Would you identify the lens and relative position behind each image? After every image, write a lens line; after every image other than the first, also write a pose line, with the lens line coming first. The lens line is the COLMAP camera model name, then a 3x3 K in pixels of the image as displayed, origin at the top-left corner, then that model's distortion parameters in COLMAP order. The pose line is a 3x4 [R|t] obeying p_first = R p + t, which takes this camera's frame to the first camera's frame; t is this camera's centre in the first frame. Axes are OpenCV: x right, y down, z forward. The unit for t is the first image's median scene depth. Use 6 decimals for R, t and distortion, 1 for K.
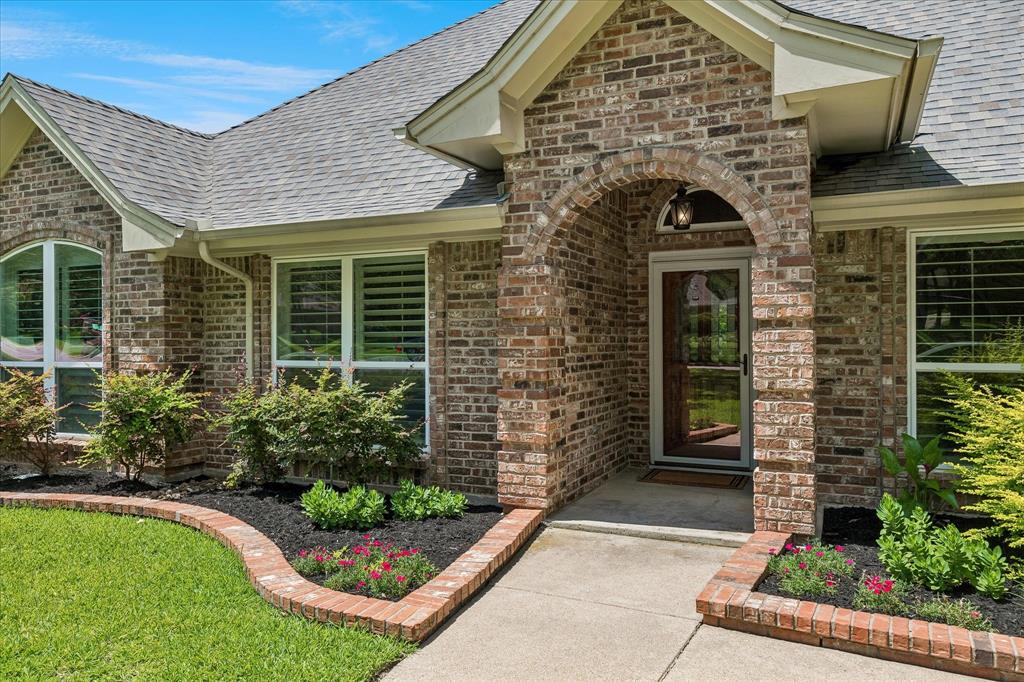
lens RADIAL K [[690.0, 0, 519.6], [0, 690.0, 339.4], [0, 0, 1]] dist [-0.008596, -0.000137]
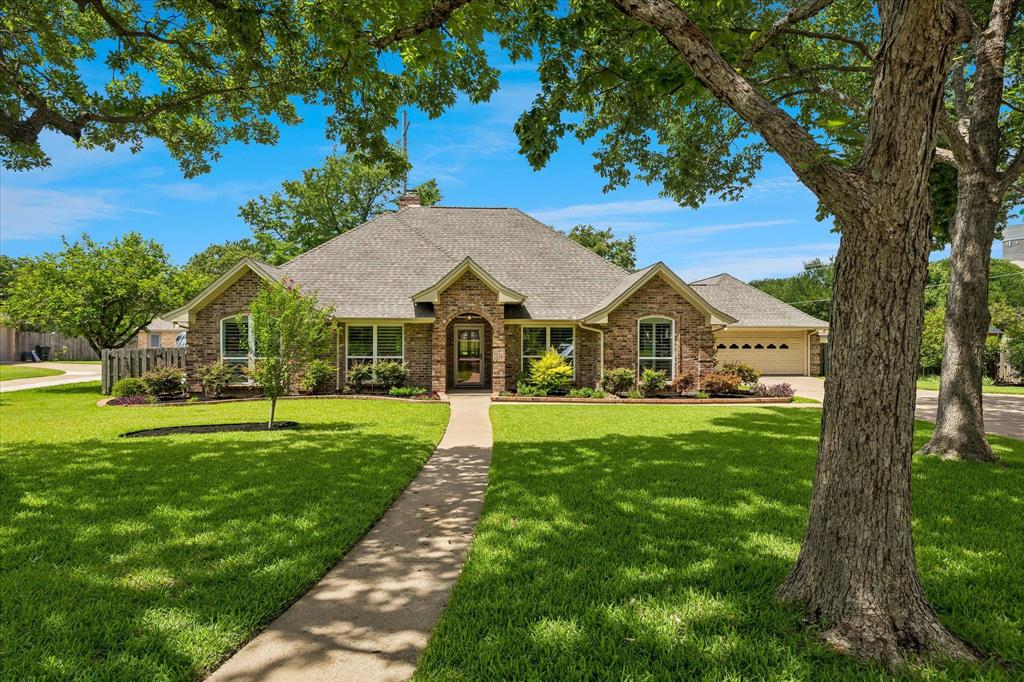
lens RADIAL K [[690.0, 0, 506.8], [0, 690.0, 341.5], [0, 0, 1]] dist [-0.008596, -0.000137]
pose [[0.893853, 0.005514, 0.448327, -1.543770], [-0.007831, 0.999964, 0.003315, -0.073882], [-0.448292, -0.006474, 0.893864, -2.967640]]
